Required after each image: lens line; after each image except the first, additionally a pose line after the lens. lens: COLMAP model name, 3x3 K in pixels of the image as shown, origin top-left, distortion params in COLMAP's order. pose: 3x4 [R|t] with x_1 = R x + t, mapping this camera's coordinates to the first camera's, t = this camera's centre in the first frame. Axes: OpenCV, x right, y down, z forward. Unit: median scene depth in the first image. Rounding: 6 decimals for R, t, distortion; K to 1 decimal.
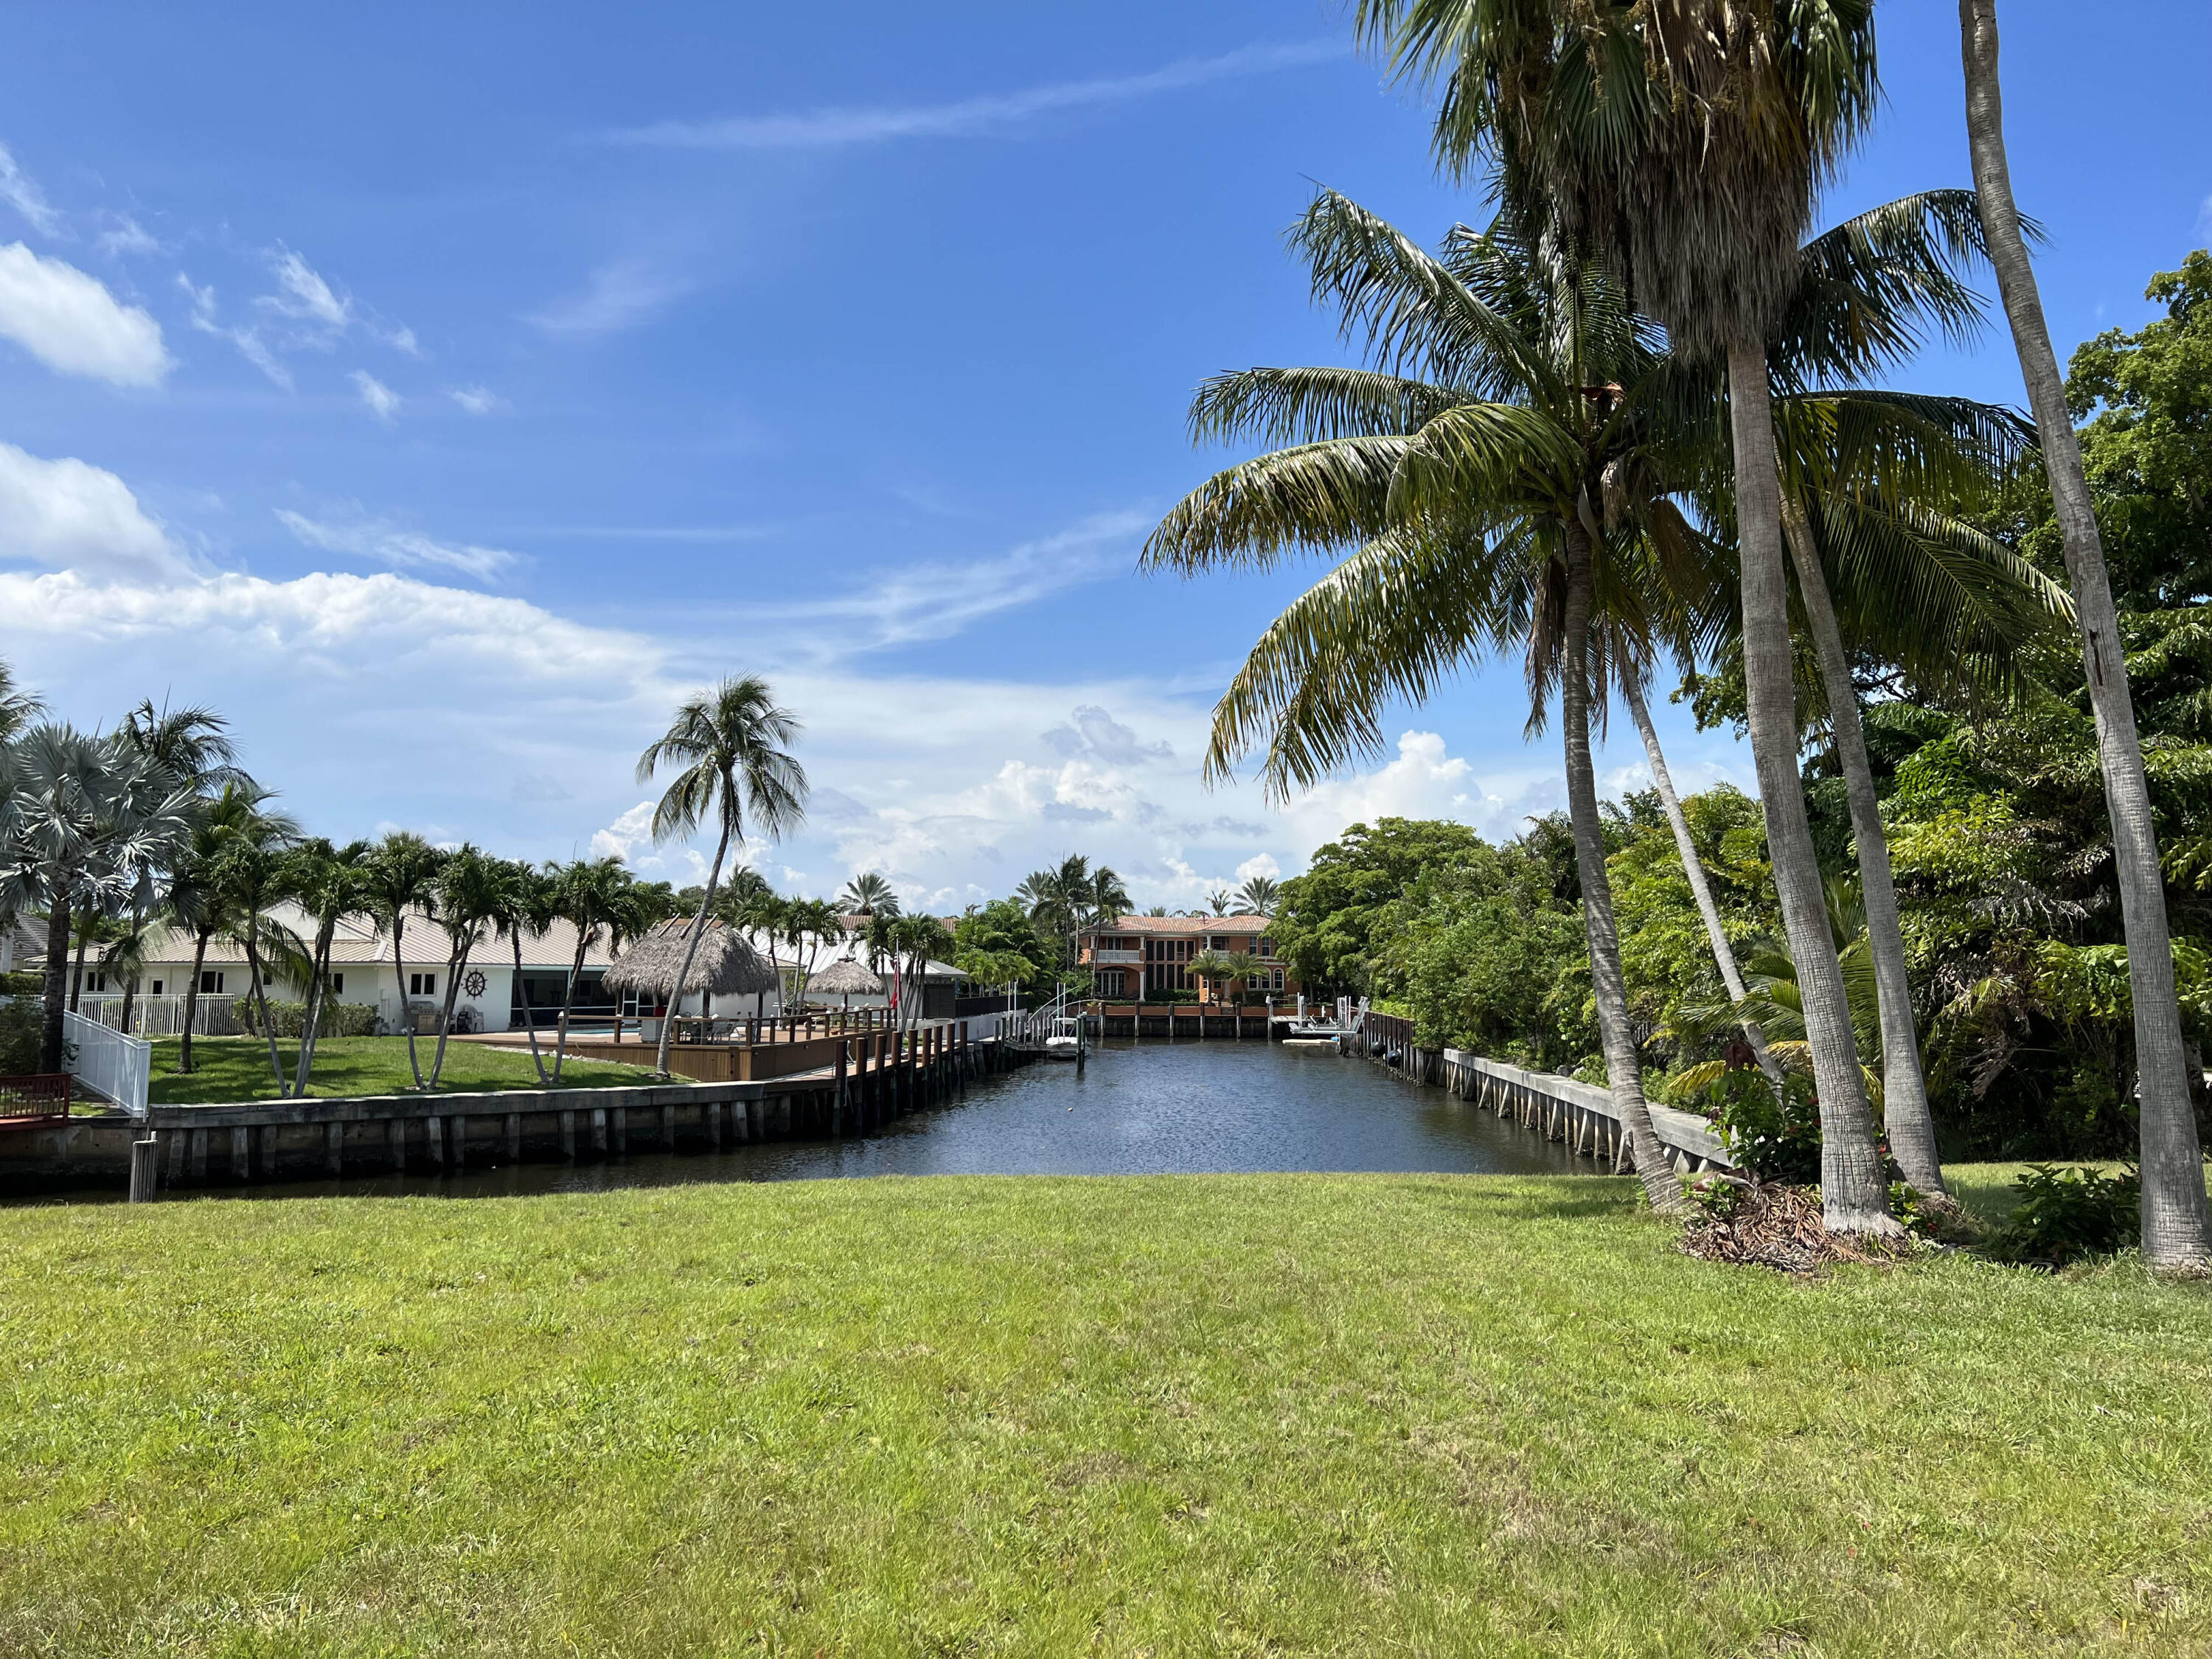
lens RADIAL K [[1681.8, 0, 1104.2], [0, 1681.8, 826.2], [0, 0, 1]] dist [0.016528, 0.001092]
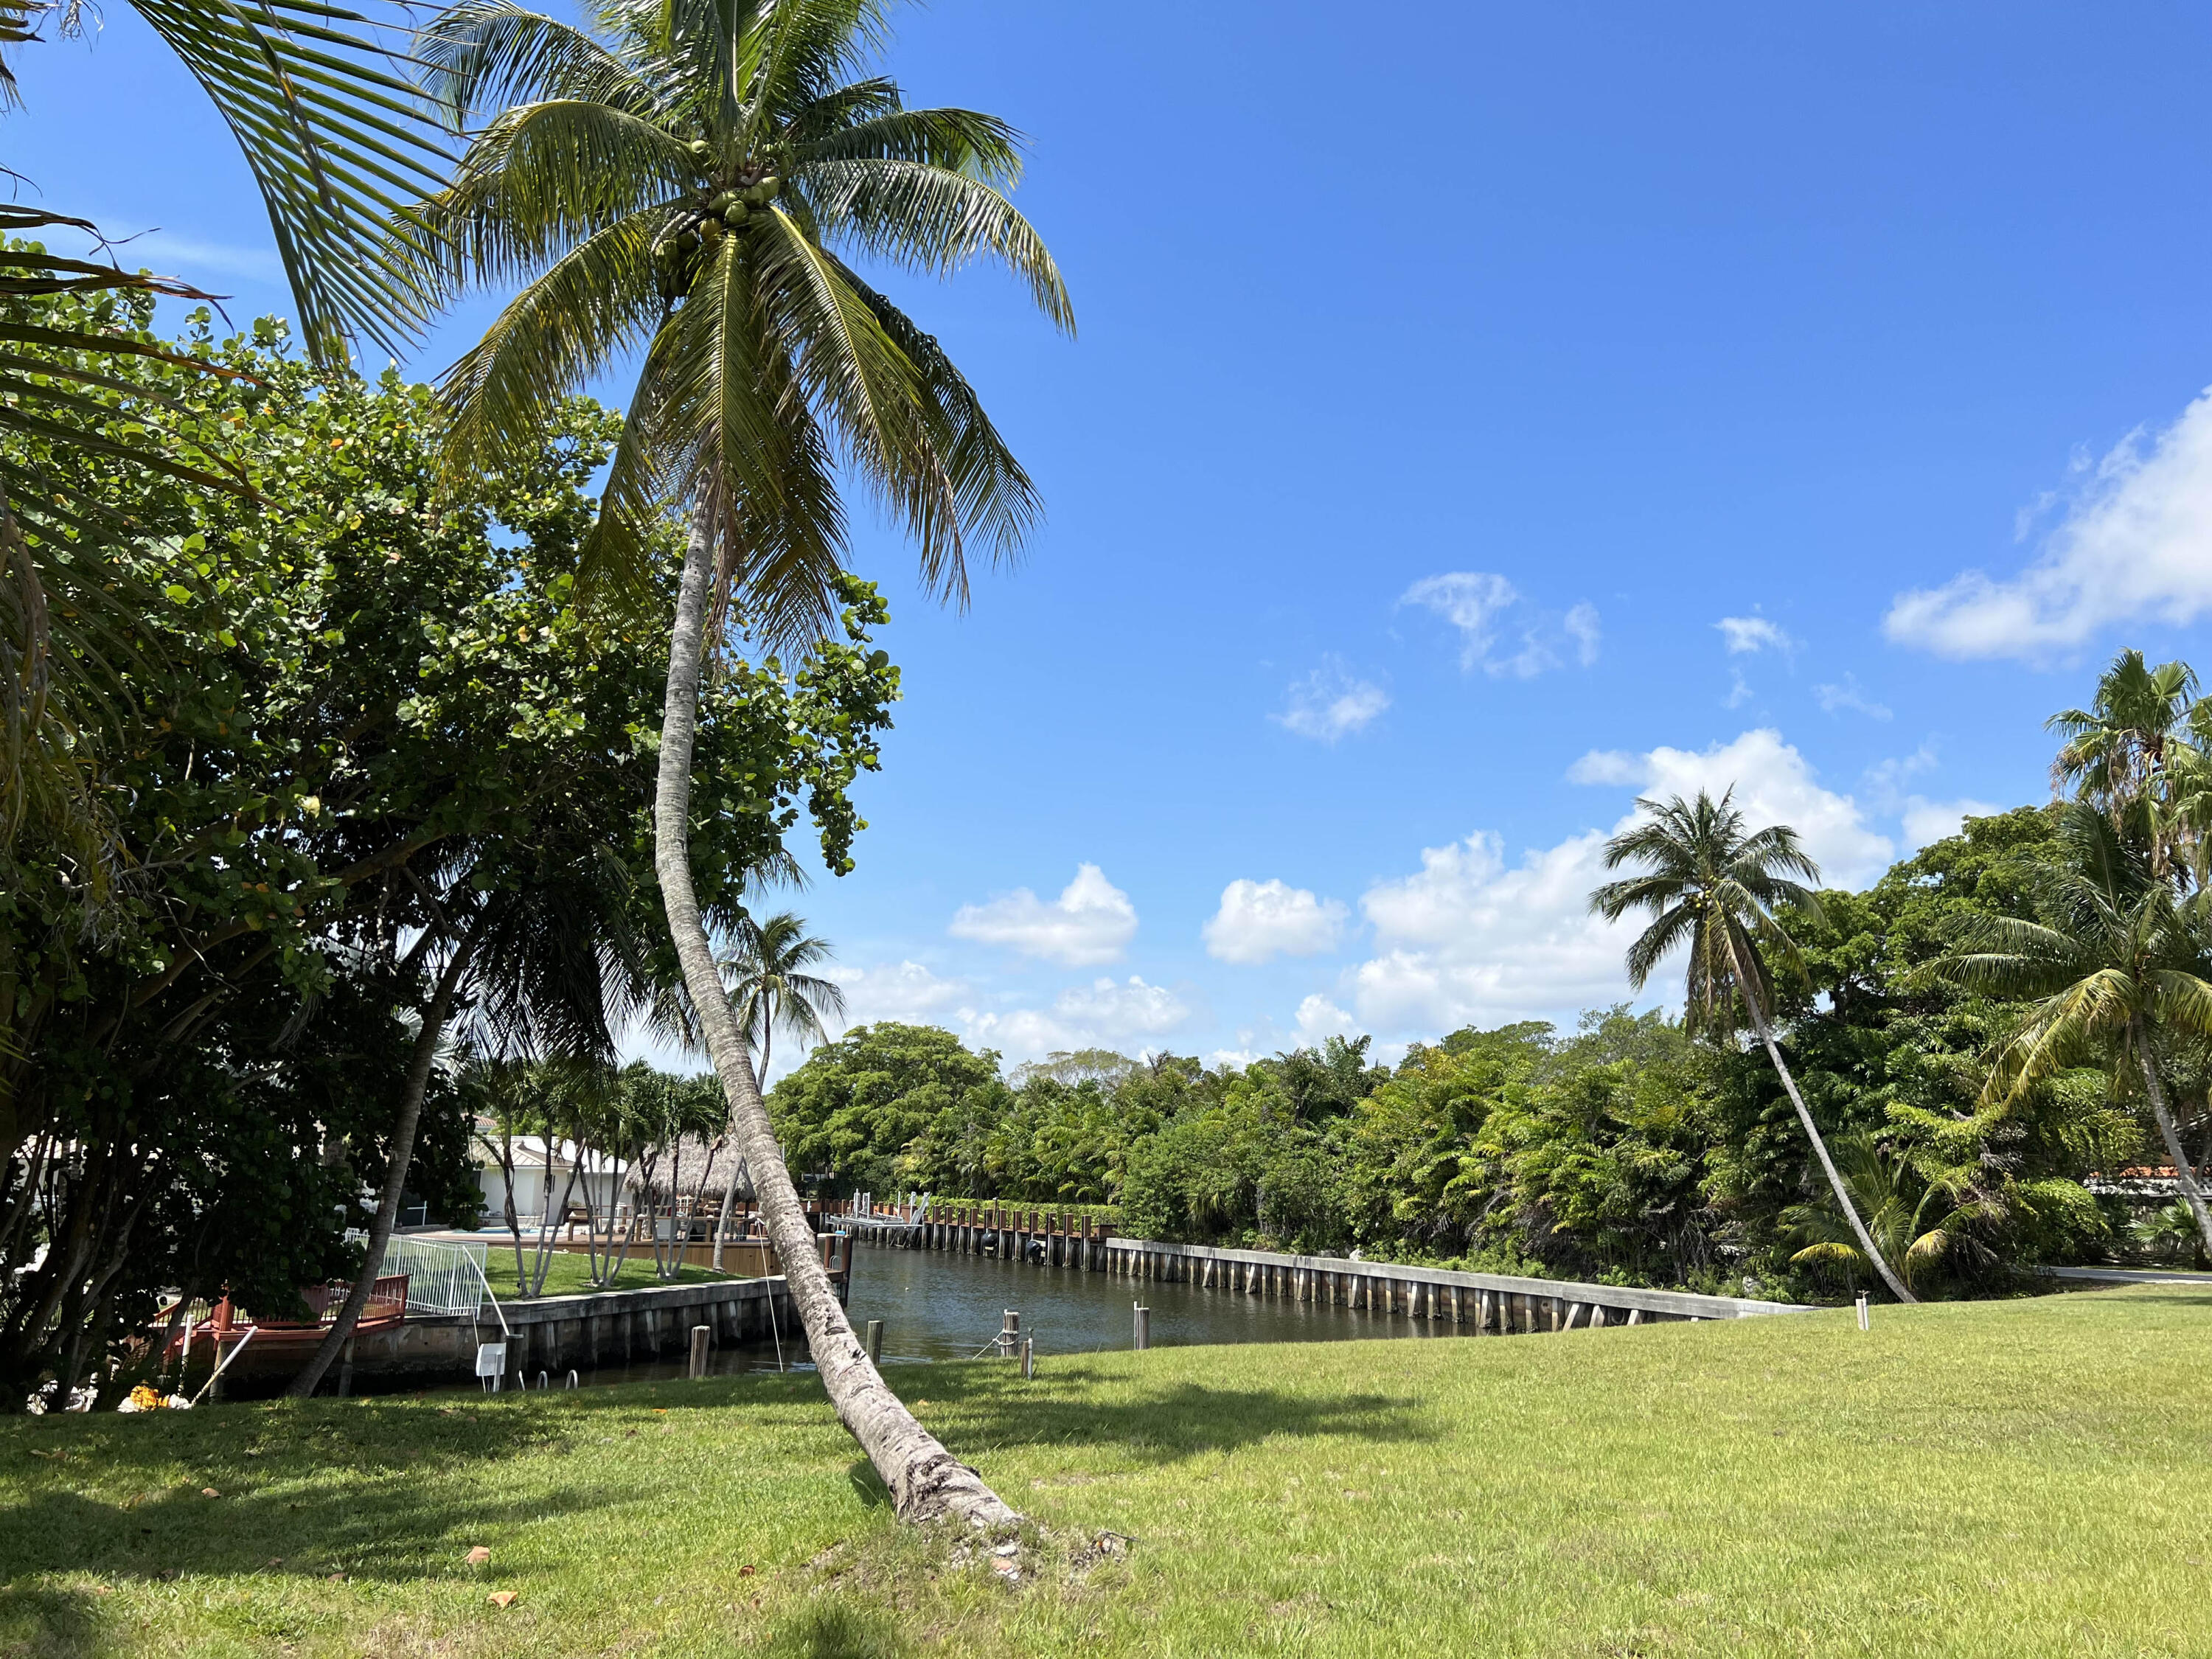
lens RADIAL K [[1681.8, 0, 1106.2], [0, 1681.8, 826.0], [0, 0, 1]] dist [0.016528, 0.001092]
pose [[0.905710, 0.086808, 0.414913, -0.168522], [-0.040002, 0.991942, -0.120213, -0.005843], [-0.422005, 0.092281, 0.901885, -0.041790]]
